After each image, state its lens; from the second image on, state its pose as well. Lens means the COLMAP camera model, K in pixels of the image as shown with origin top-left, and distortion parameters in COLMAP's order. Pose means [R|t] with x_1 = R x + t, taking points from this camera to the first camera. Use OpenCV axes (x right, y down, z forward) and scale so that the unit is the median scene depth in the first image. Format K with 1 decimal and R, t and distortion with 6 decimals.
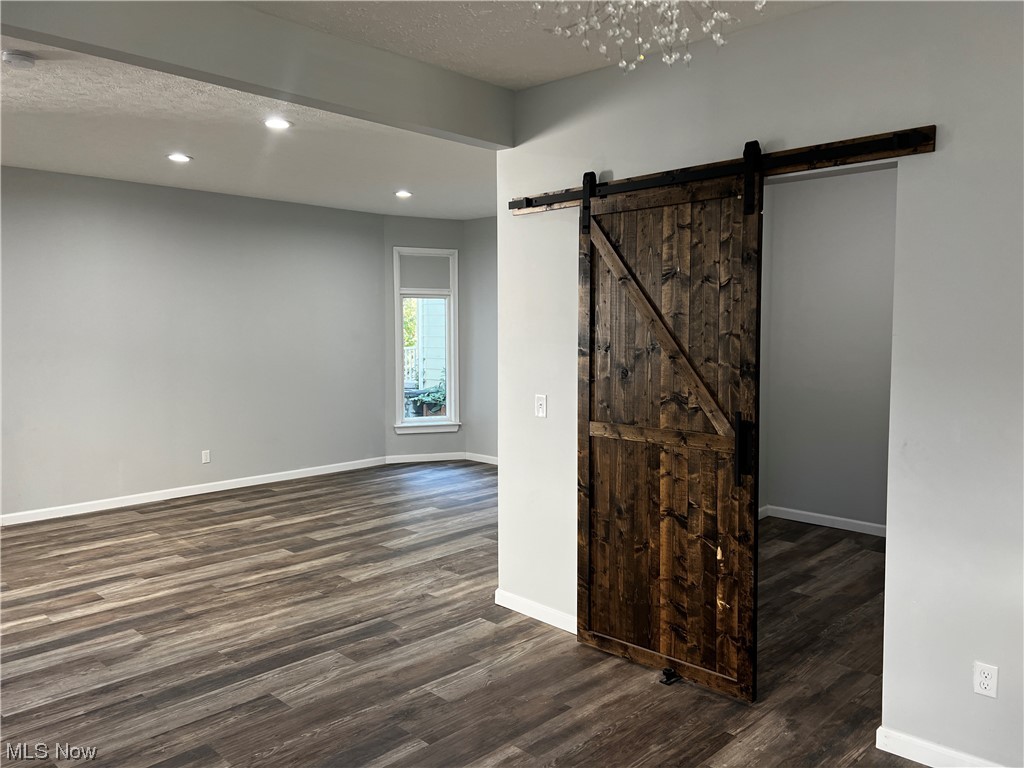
lens RADIAL K [[767.0, 0, 515.9], [0, 767.0, 374.8], [0, 0, 1]] dist [0.055392, -0.058951]
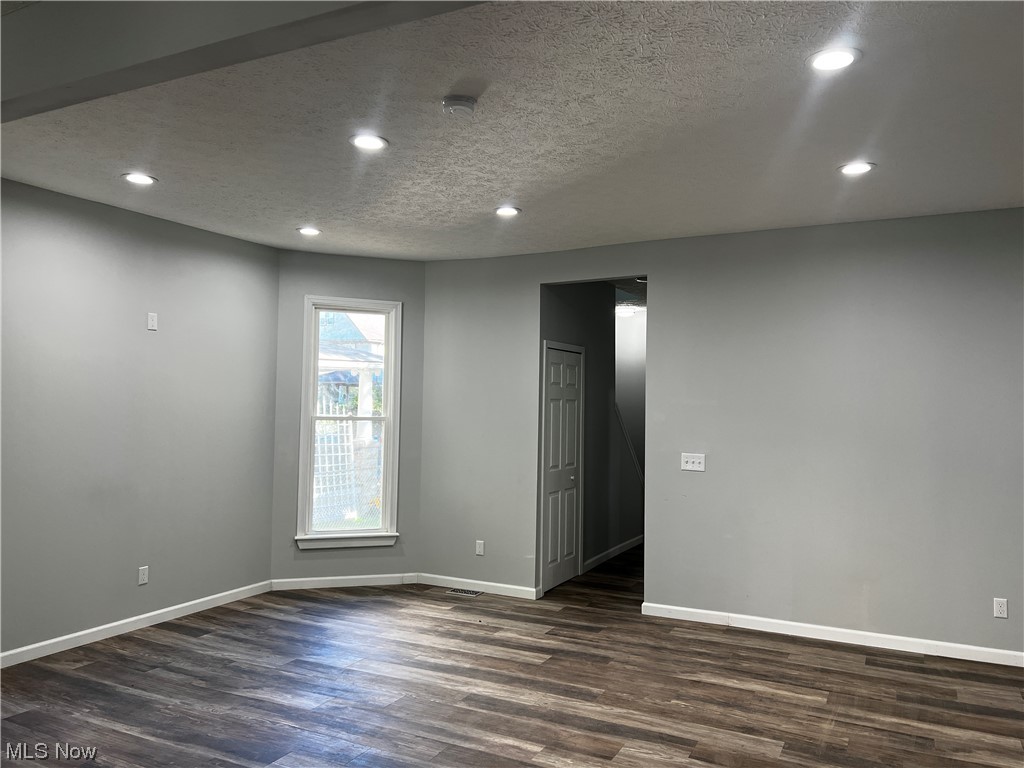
lens RADIAL K [[767.0, 0, 517.9], [0, 767.0, 373.8], [0, 0, 1]] dist [0.055392, -0.058951]
pose [[0.295446, -0.027694, -0.954958, 0.176273], [-0.074032, 0.995910, -0.051786, -0.042485], [0.952487, 0.085998, 0.292187, 0.635179]]
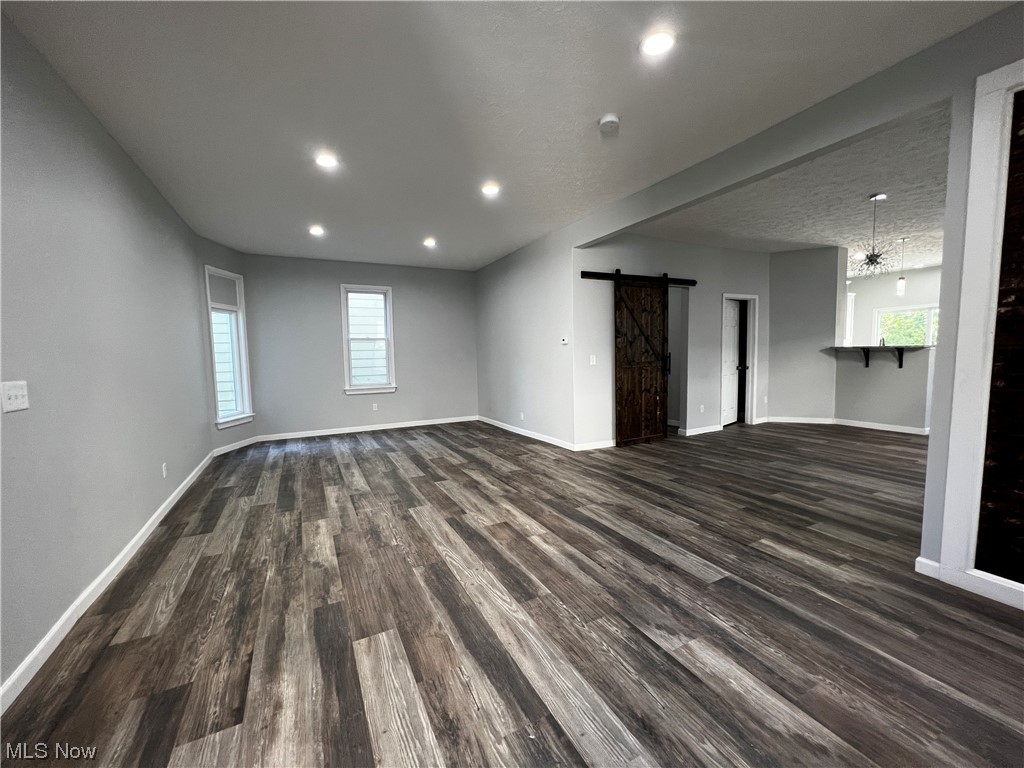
lens RADIAL K [[411.1, 0, 512.1], [0, 411.1, 384.4], [0, 0, 1]] dist [-0.000337, 0.000184]
pose [[0.322321, -0.081918, 0.943079, -1.122930], [0.079232, 0.995088, 0.059356, 0.017093], [-0.943309, 0.055590, 0.327228, 0.724802]]
